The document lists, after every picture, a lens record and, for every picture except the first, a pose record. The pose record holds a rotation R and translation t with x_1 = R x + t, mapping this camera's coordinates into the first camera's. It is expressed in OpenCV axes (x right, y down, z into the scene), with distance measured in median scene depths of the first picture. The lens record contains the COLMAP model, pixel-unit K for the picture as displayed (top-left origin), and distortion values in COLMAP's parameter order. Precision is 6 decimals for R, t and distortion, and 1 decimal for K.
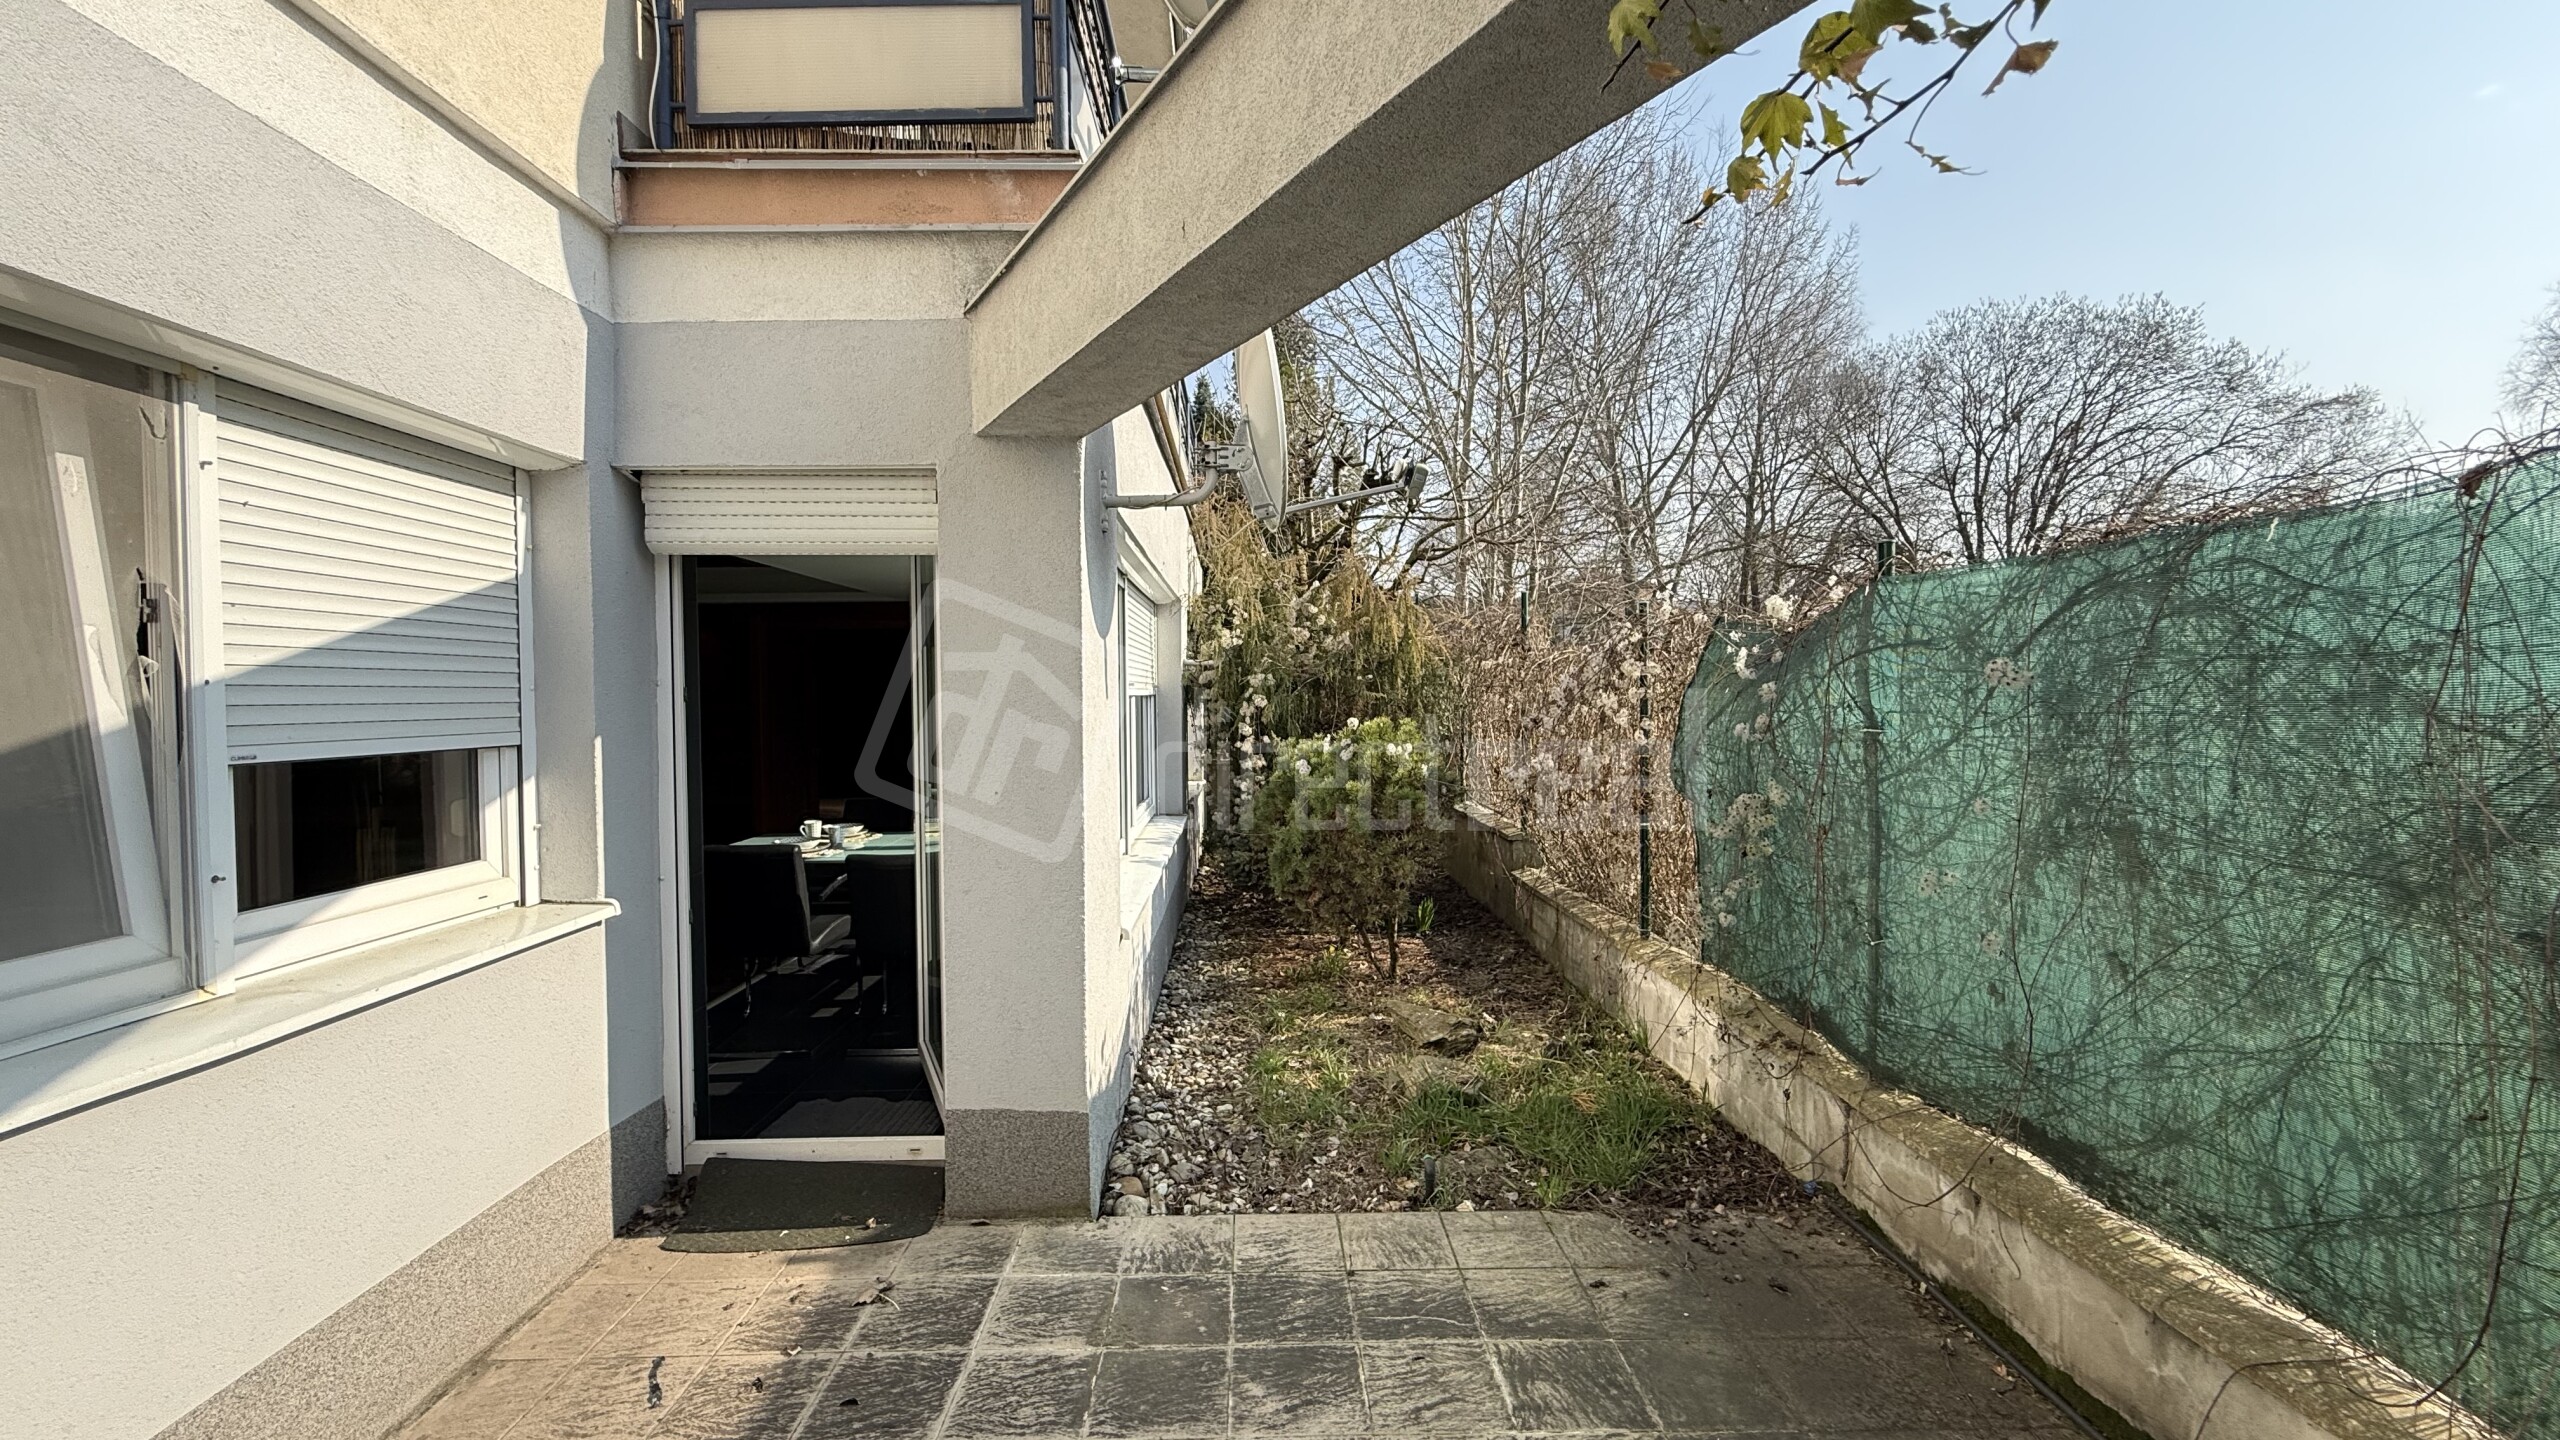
lens RADIAL K [[1023.1, 0, 1269.4], [0, 1023.1, 715.1], [0, 0, 1]] dist [0.001436, -0.000381]
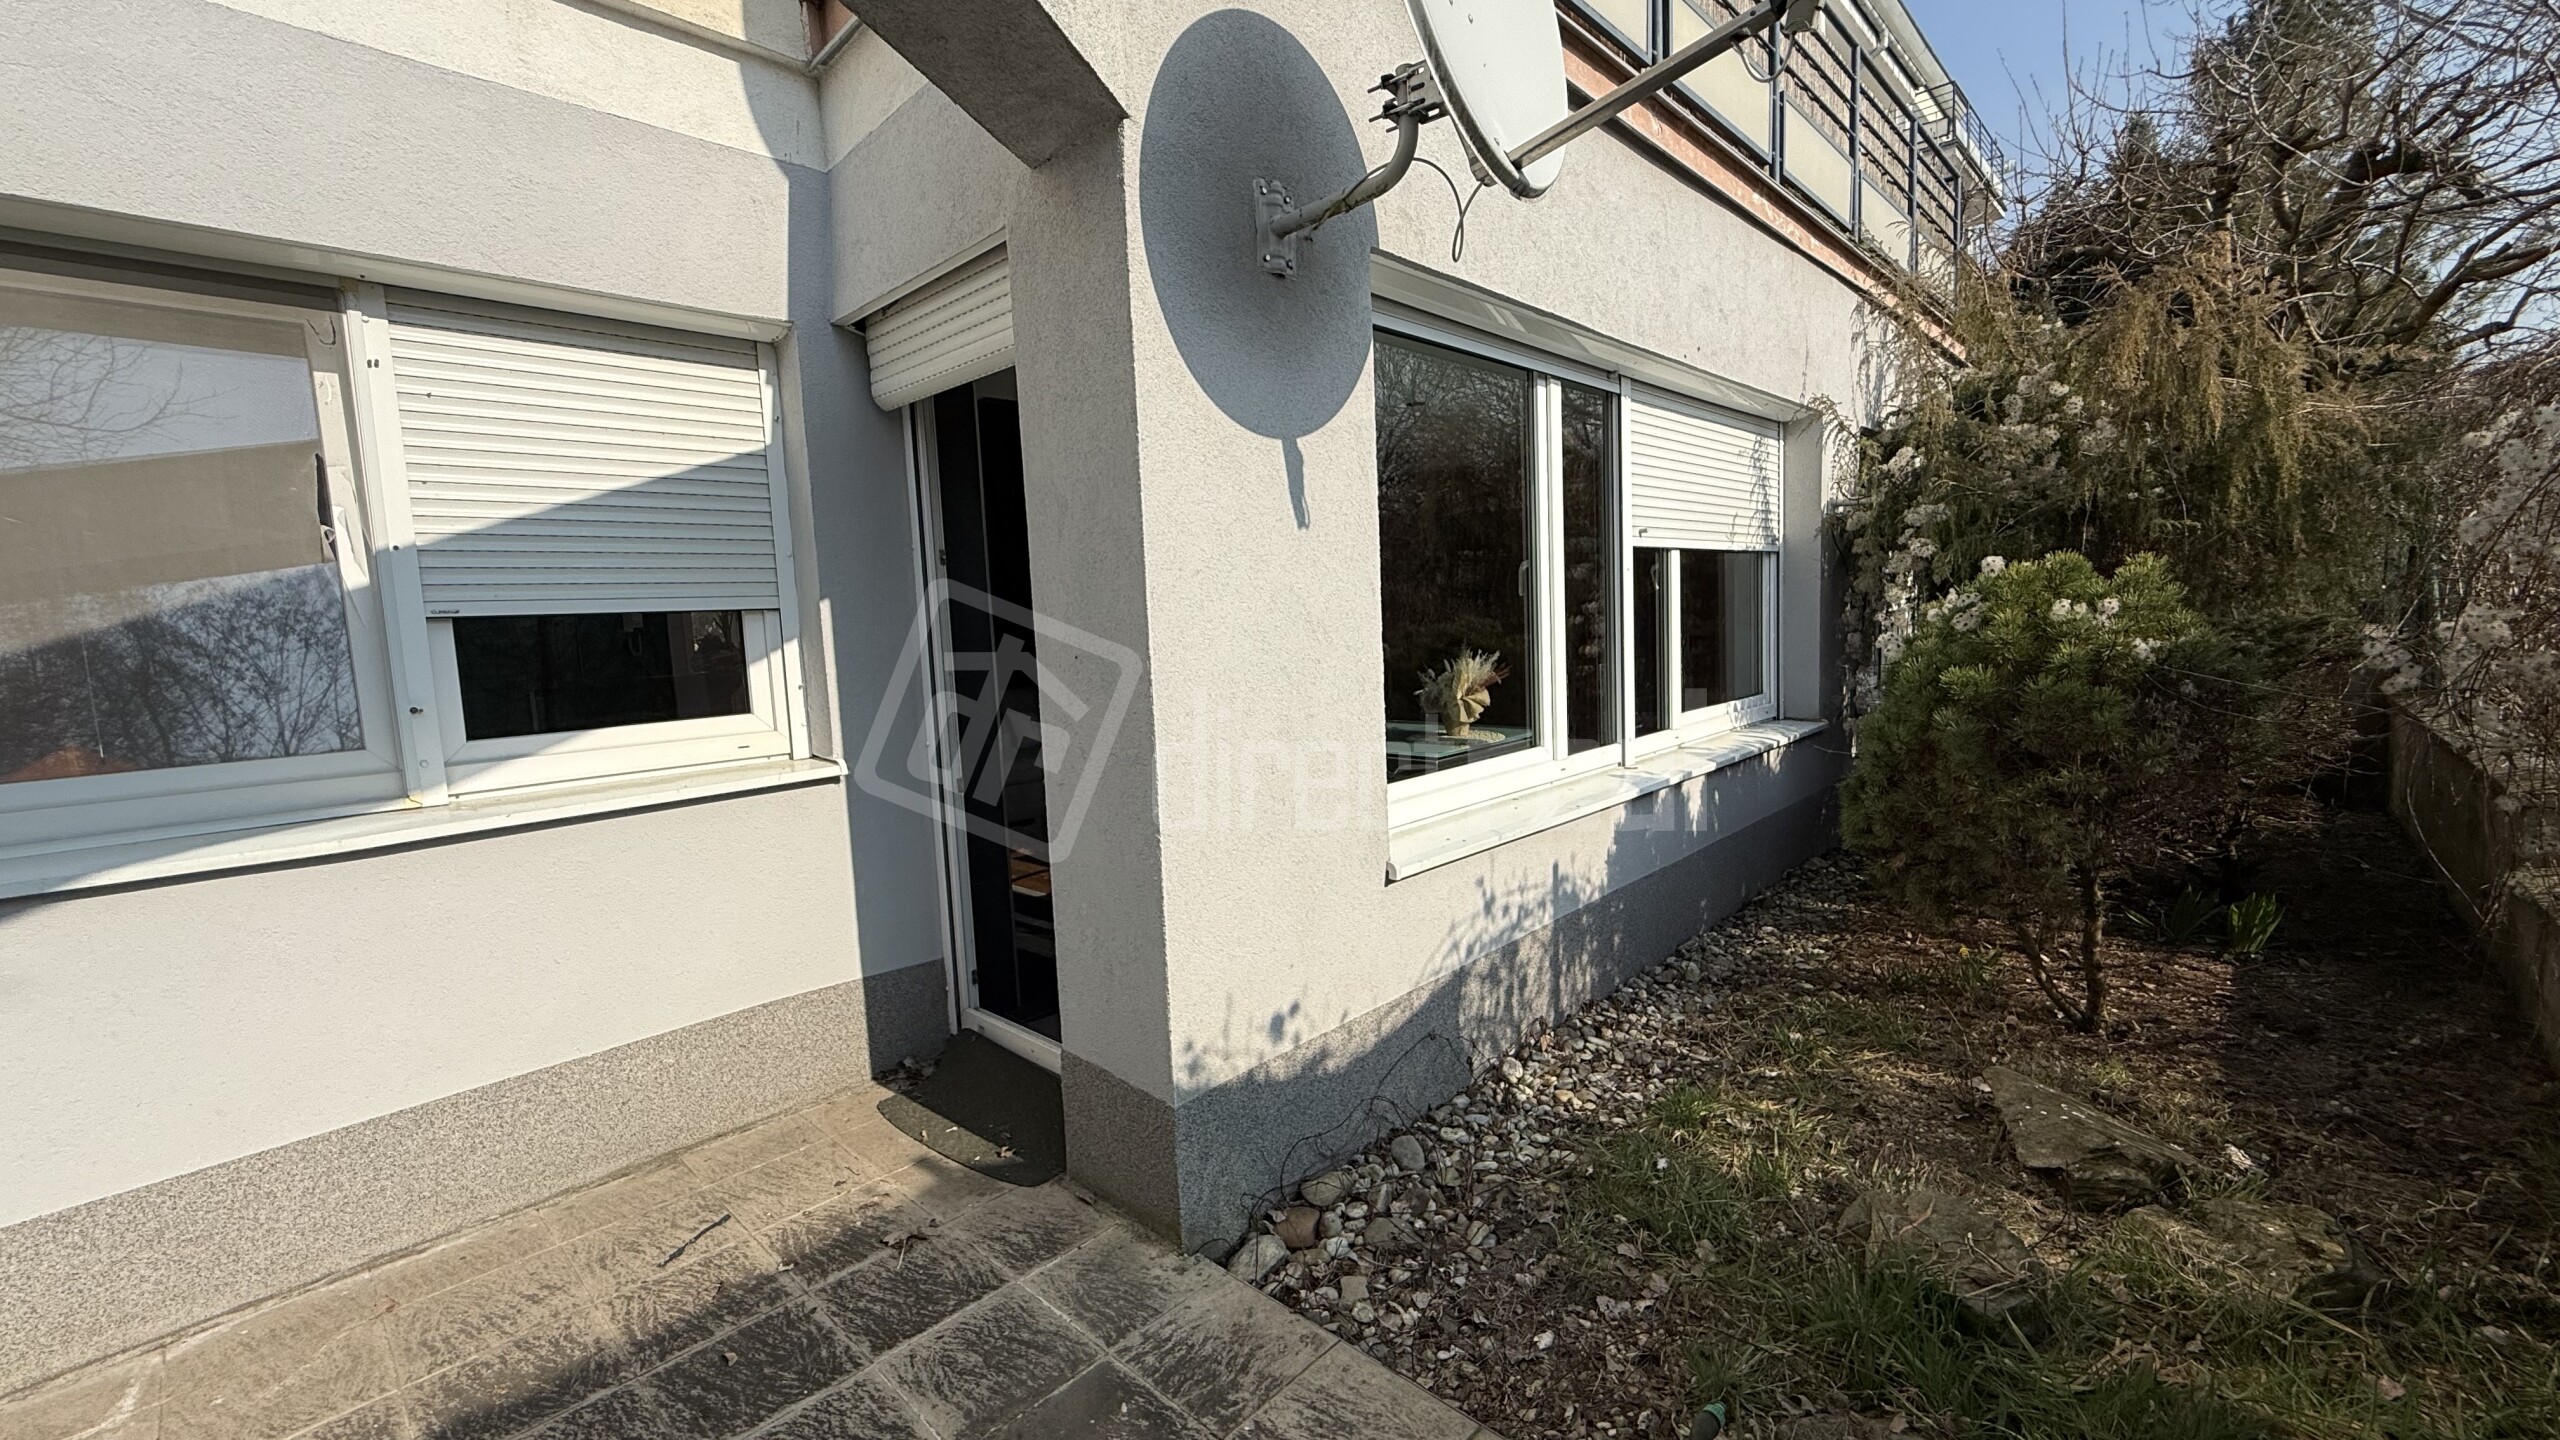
lens RADIAL K [[1025.9, 0, 1251.7], [0, 1025.9, 717.1], [0, 0, 1]] dist [0.000224, -0.000168]
pose [[0.703970, 0.048115, -0.708598, 0.377163], [0.023845, 0.995539, 0.091287, 0.056023], [0.709829, -0.081160, 0.699682, 0.594592]]
